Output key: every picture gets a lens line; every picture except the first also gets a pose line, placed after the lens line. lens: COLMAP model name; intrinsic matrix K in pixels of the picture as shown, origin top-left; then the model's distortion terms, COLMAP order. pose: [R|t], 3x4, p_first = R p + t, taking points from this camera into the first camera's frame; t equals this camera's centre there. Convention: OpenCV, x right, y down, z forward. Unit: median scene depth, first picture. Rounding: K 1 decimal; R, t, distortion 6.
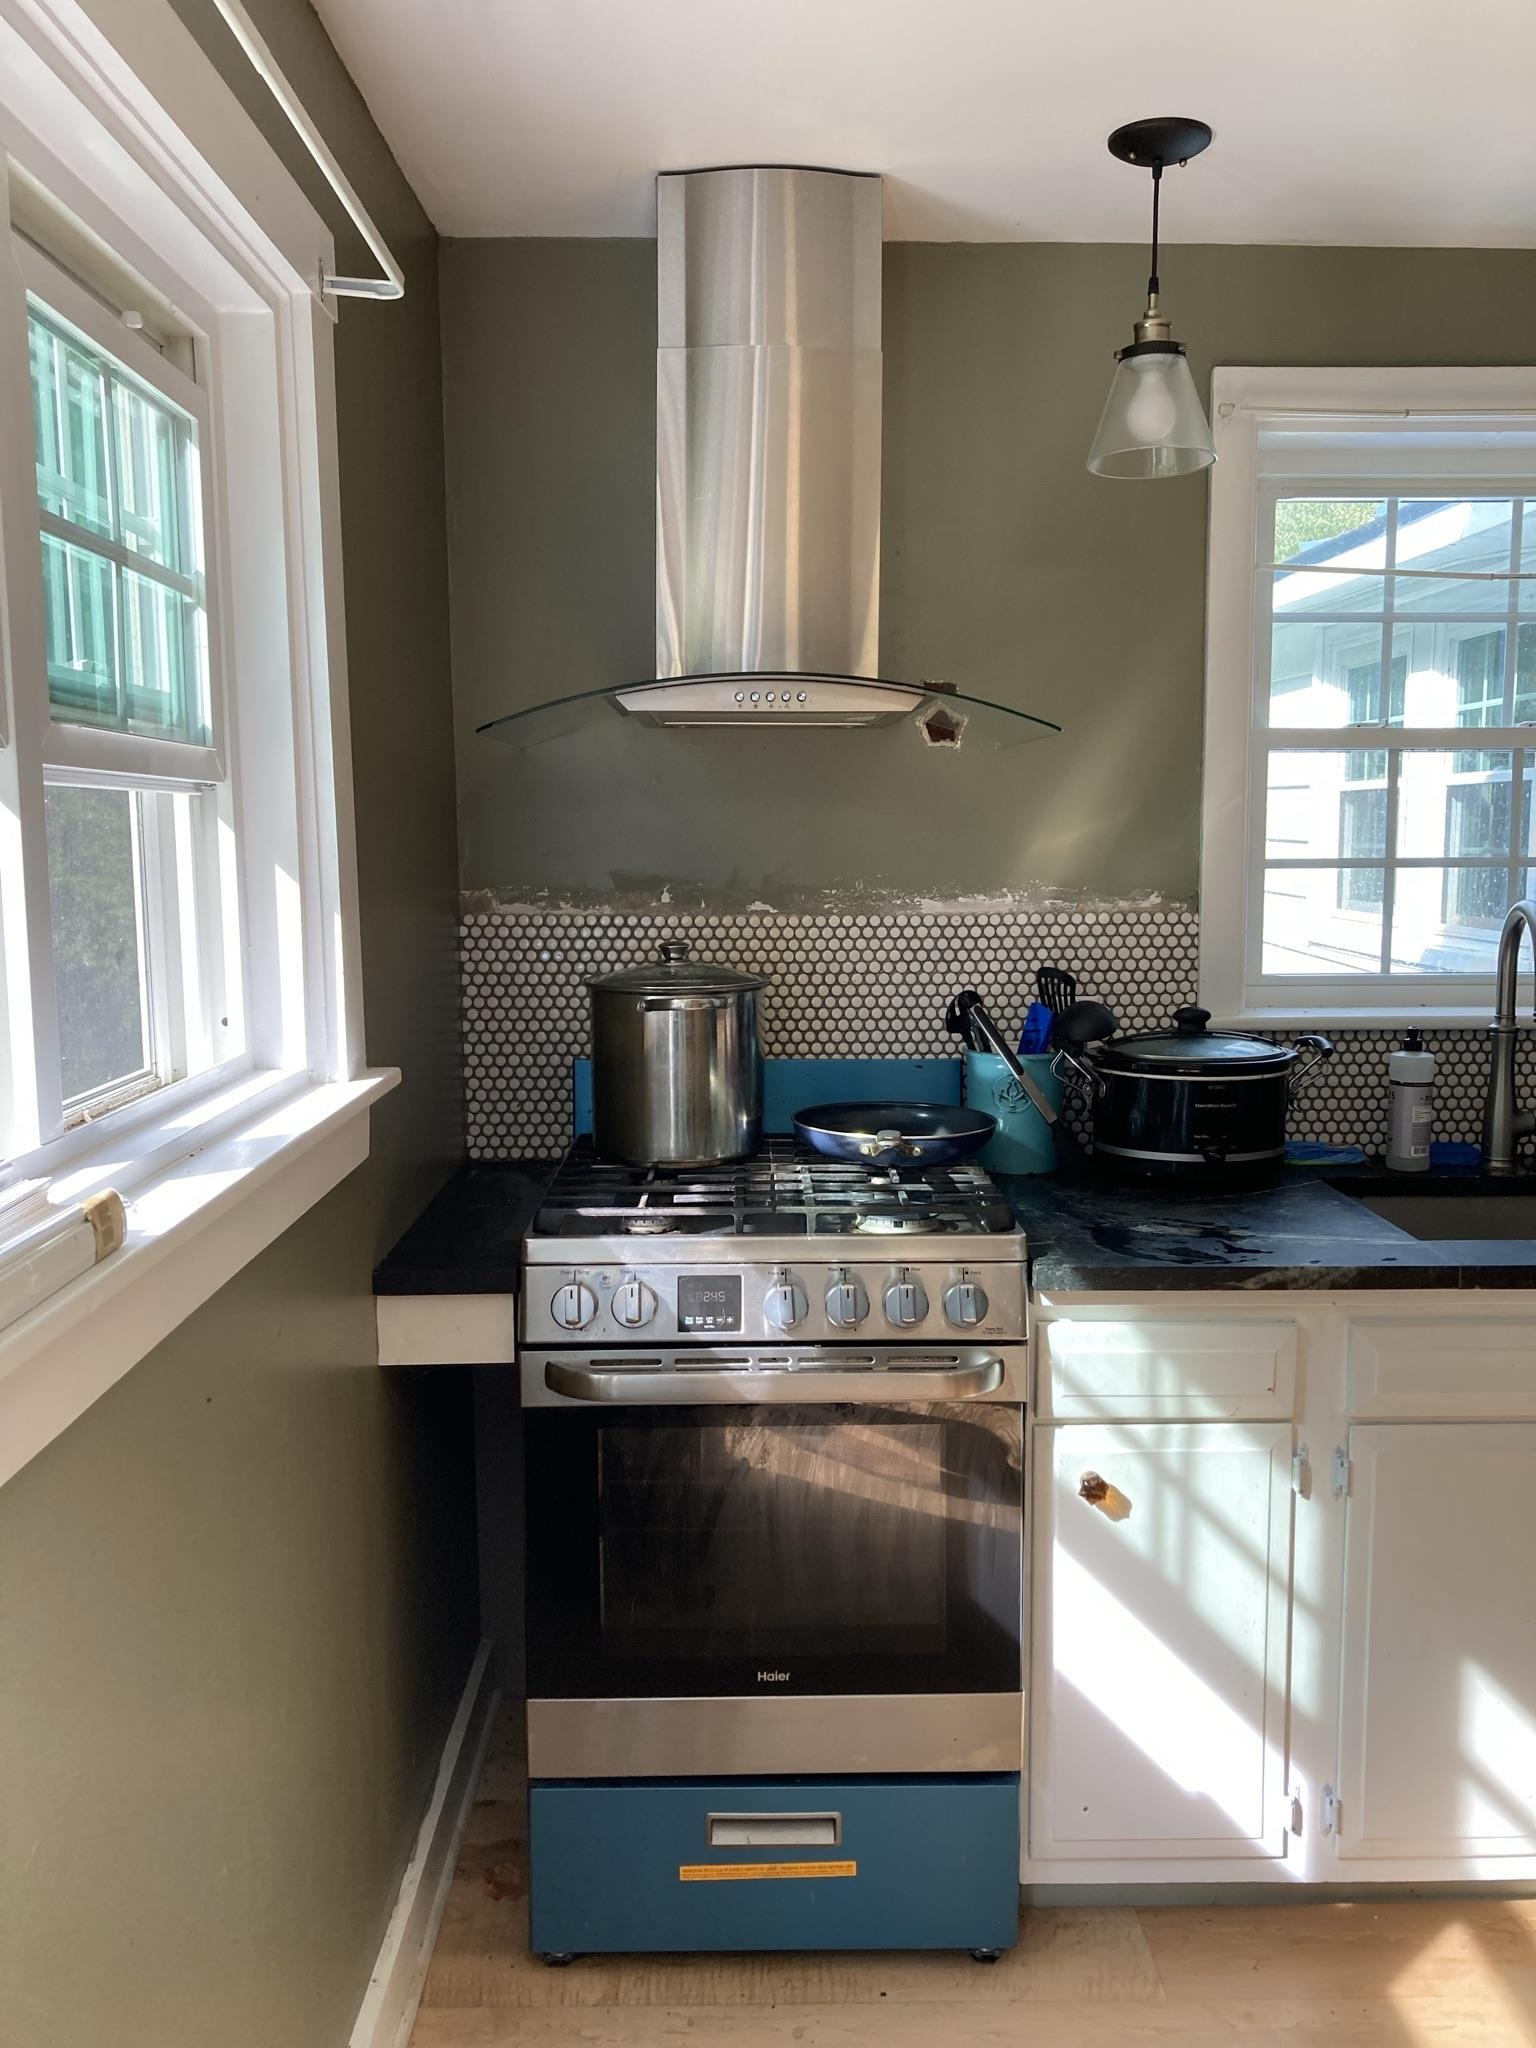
lens RADIAL K [[1638.3, 0, 768.0], [0, 1638.3, 1024.0], [0, 0, 1]] dist [0.087255, -0.180399]
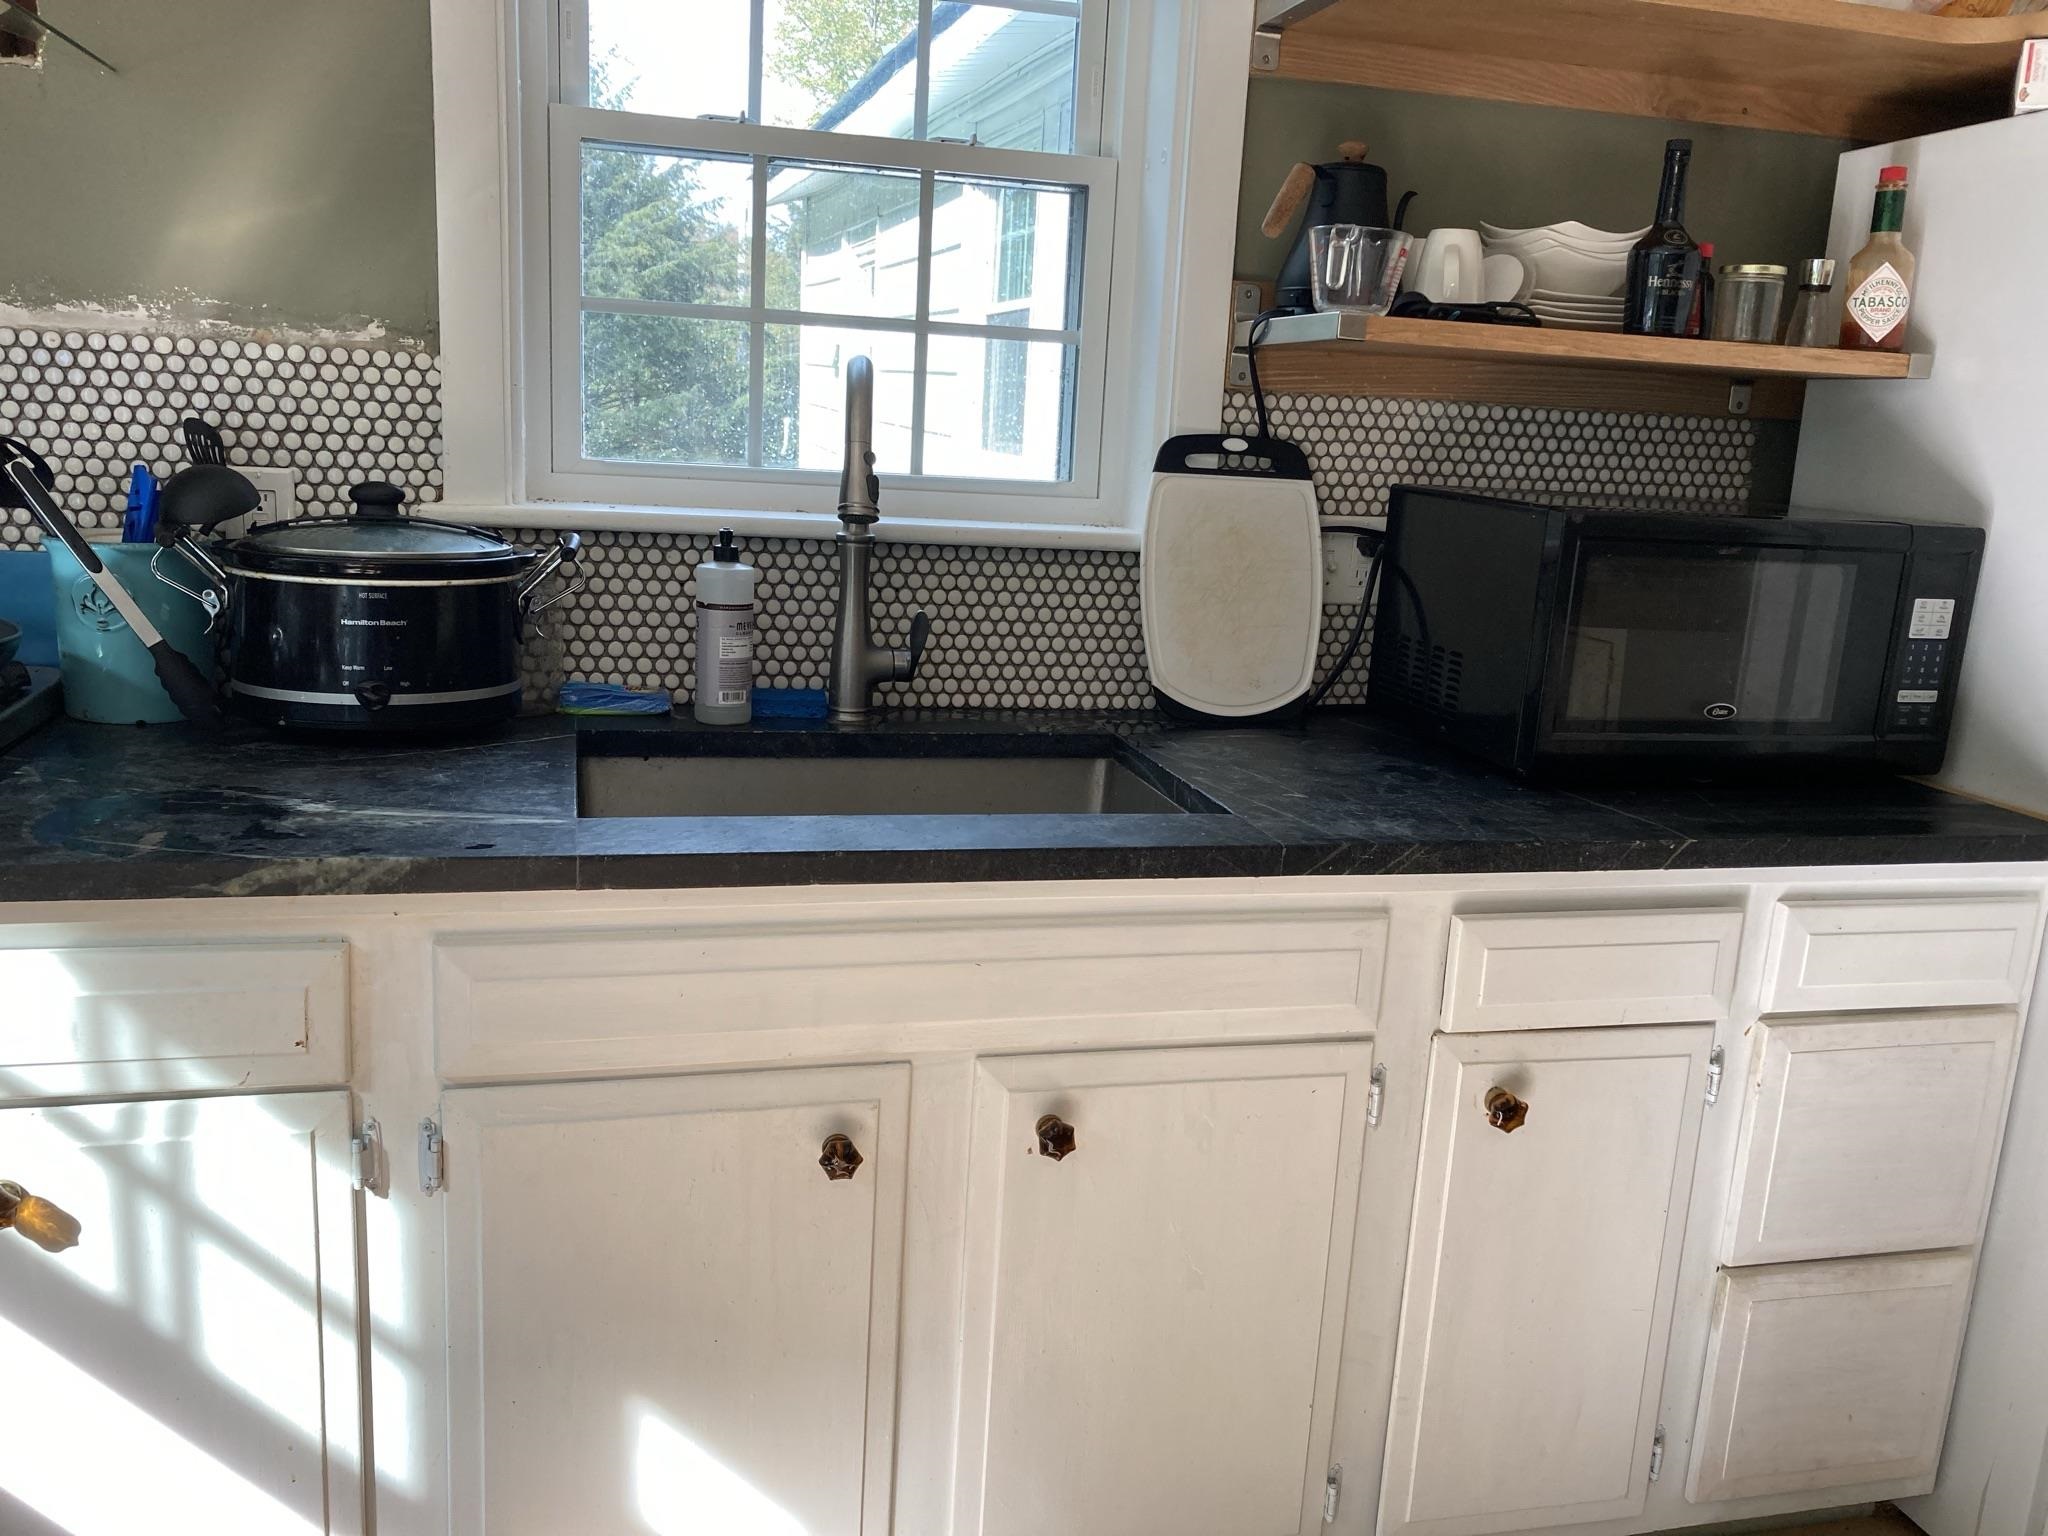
lens RADIAL K [[1657.2, 0, 1035.4], [0, 1657.2, 759.2], [0, 0, 1]] dist [0.060687, -0.068813]
pose [[0.968604, 0.007122, 0.248507, 0.334176], [-0.031479, 0.995058, 0.094179, 0.029113], [-0.246608, -0.099045, 0.964041, 0.236025]]
